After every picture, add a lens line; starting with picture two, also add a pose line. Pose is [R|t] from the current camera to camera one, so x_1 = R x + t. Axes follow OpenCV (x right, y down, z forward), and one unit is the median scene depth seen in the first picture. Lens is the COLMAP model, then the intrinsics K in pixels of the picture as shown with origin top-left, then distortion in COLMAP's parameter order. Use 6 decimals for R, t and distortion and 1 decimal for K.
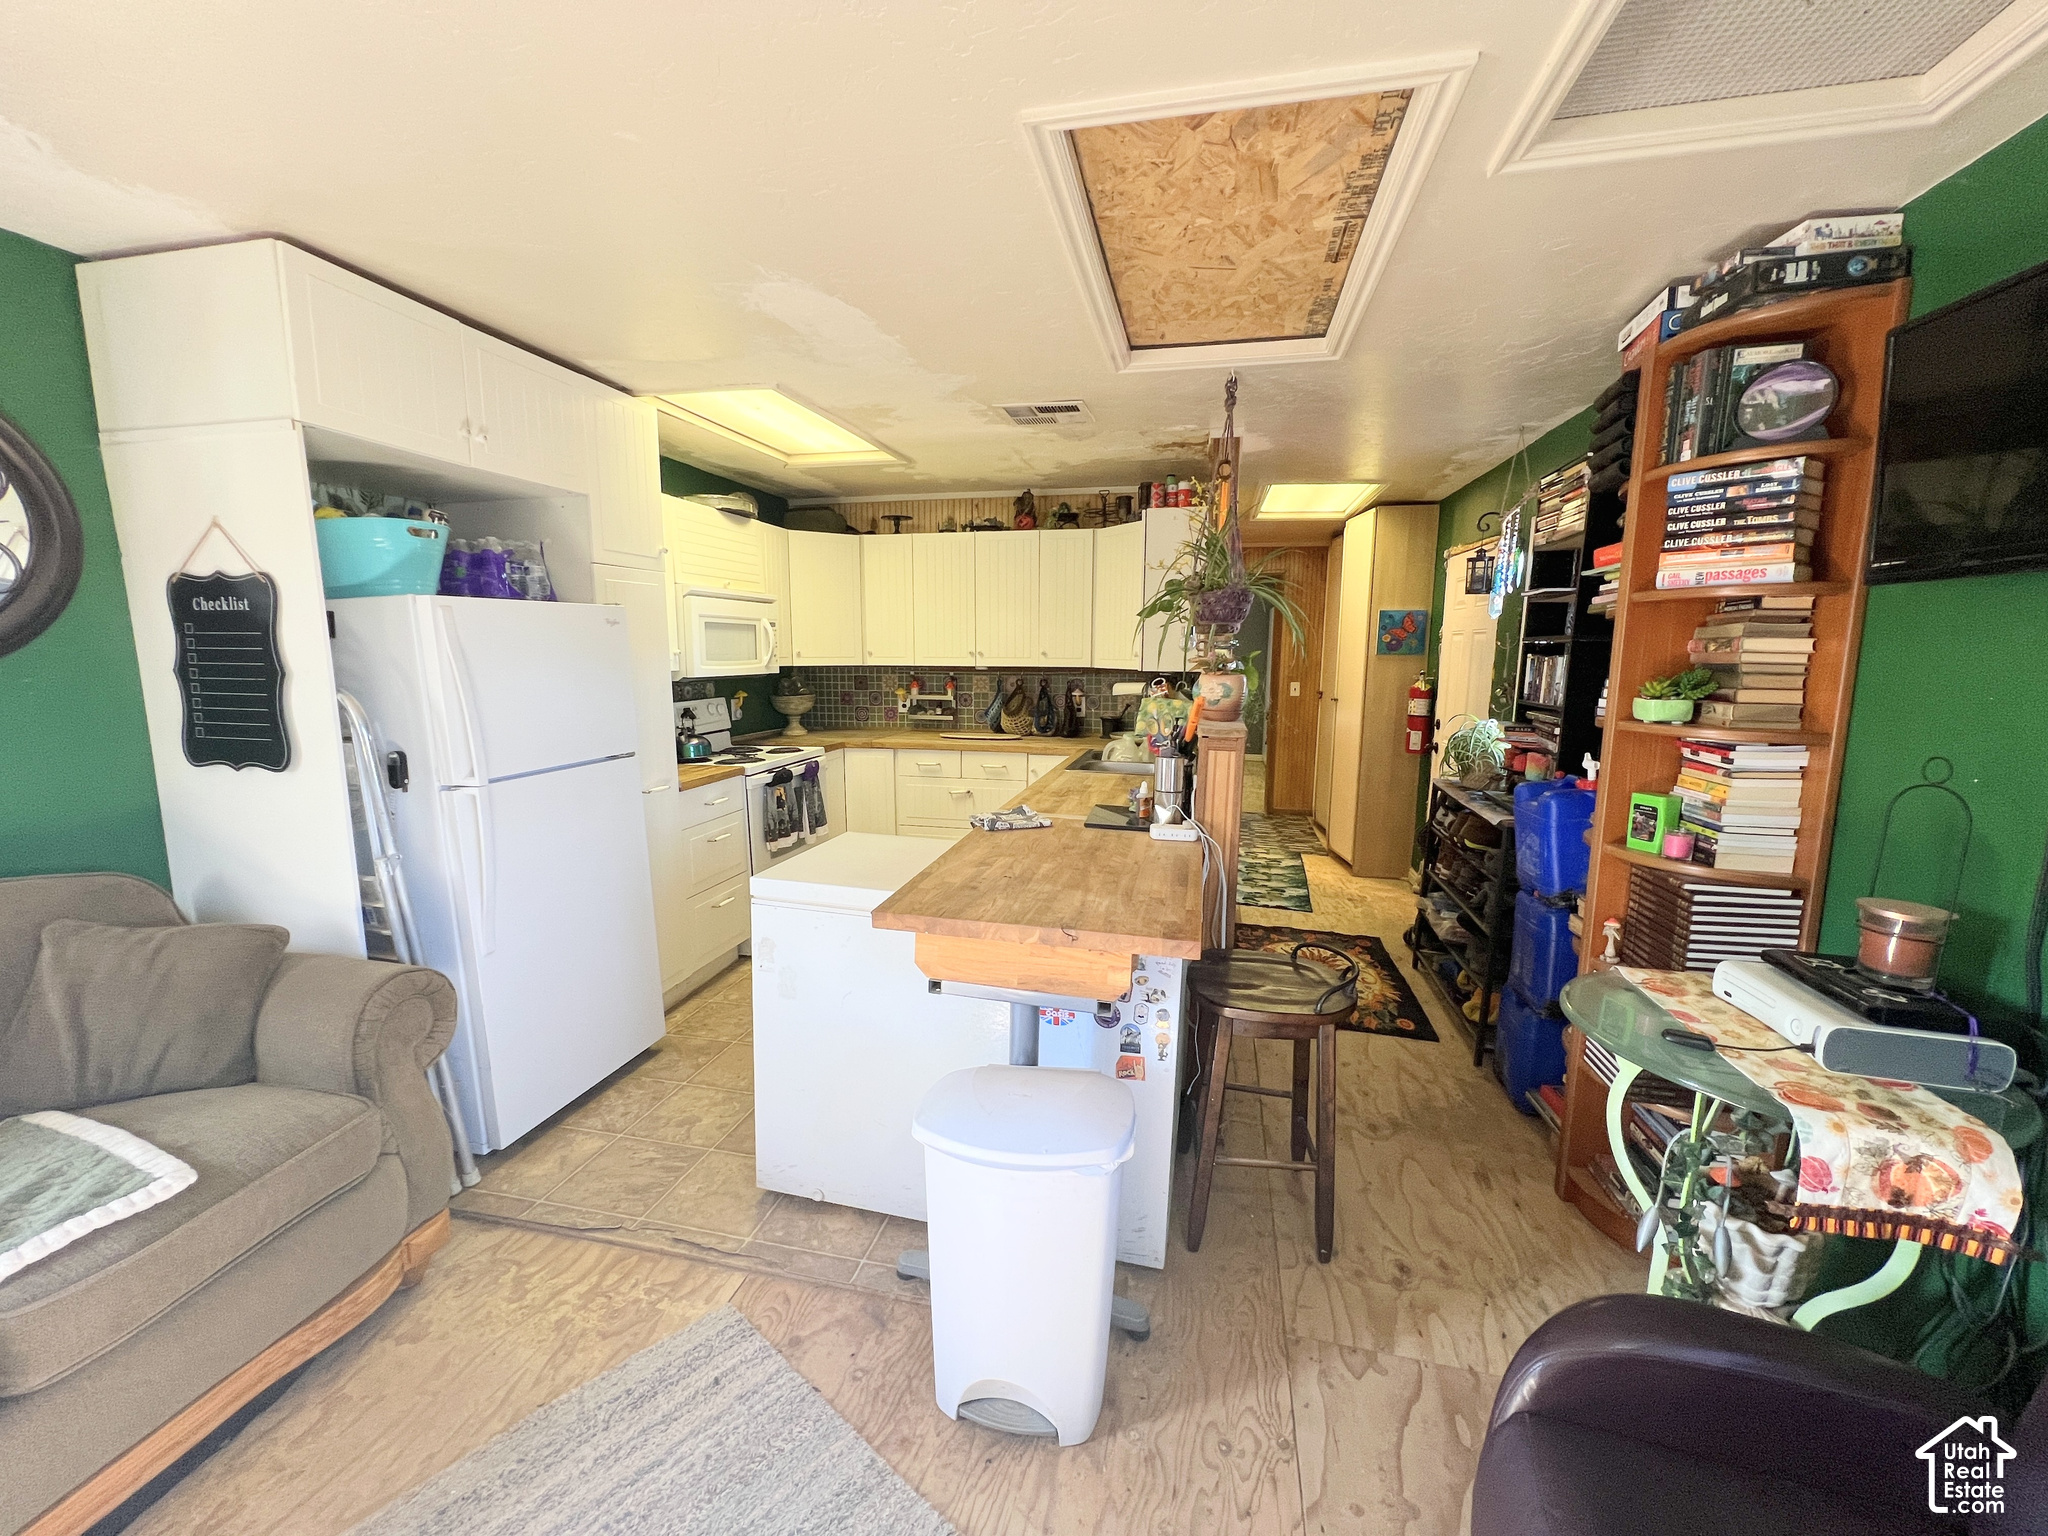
lens RADIAL K [[823.3, 0, 1025.9], [0, 823.3, 768.8], [0, 0, 1]] dist [0.000967, 0.000010]
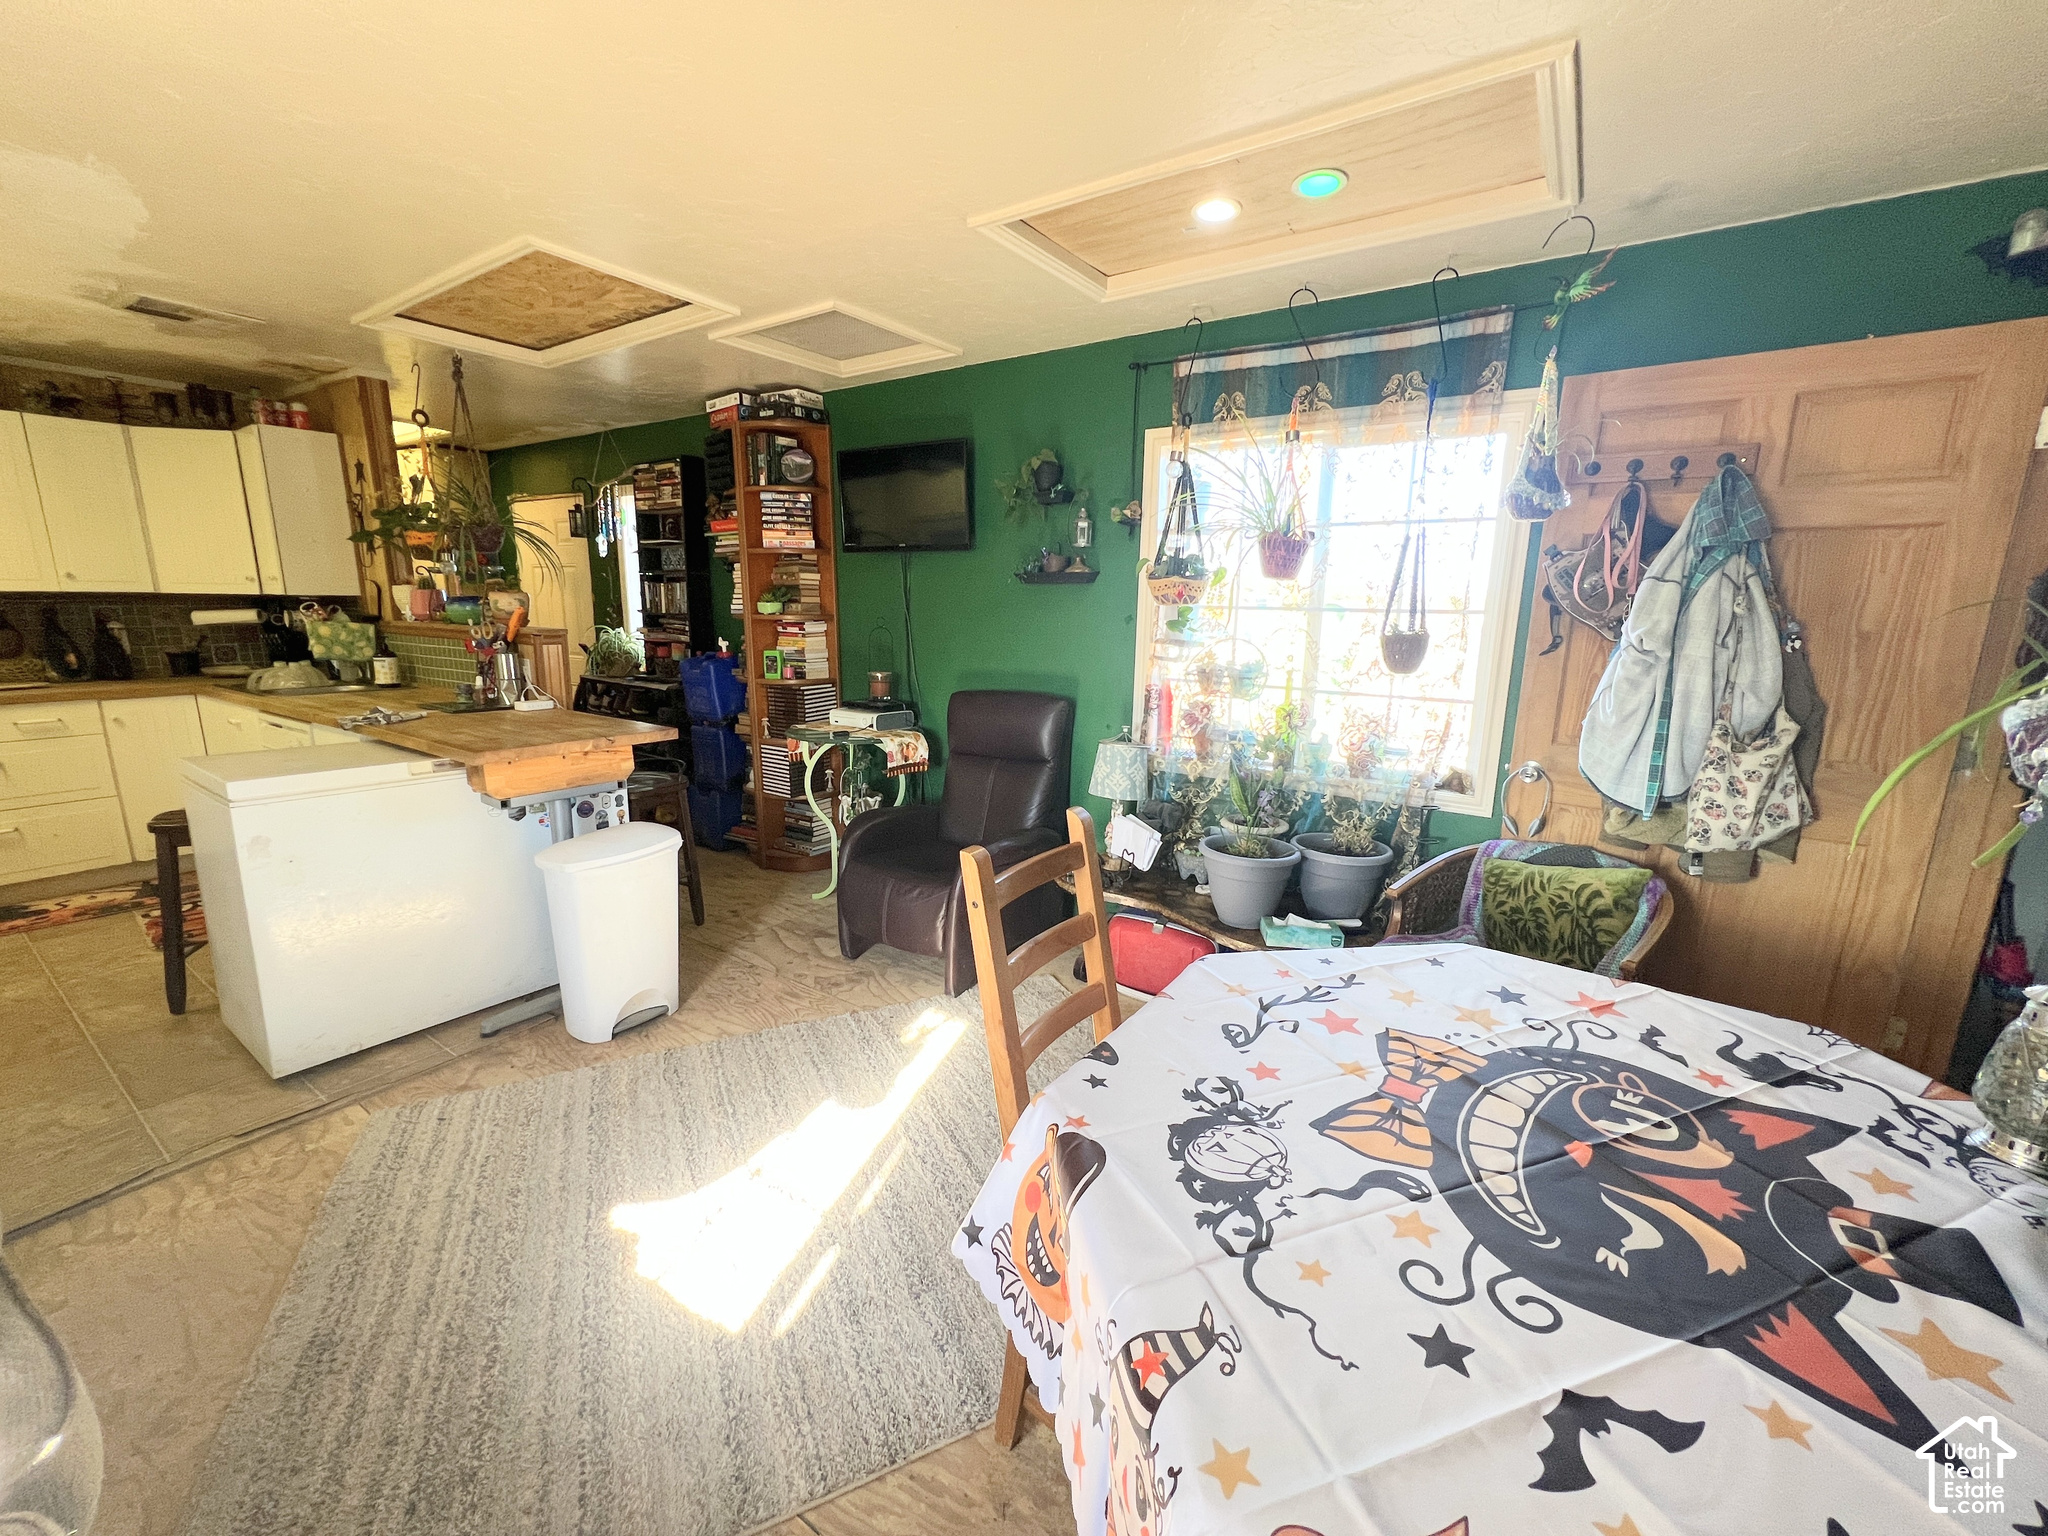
lens RADIAL K [[823.3, 0, 1020.5], [0, 823.3, 768.2], [0, 0, 1]] dist [0.000967, 0.000010]
pose [[0.372392, -0.190283, 0.908359, -1.004934], [0.123743, 0.980197, 0.154602, 0.086055], [-0.919789, 0.054830, 0.388564, -0.369790]]
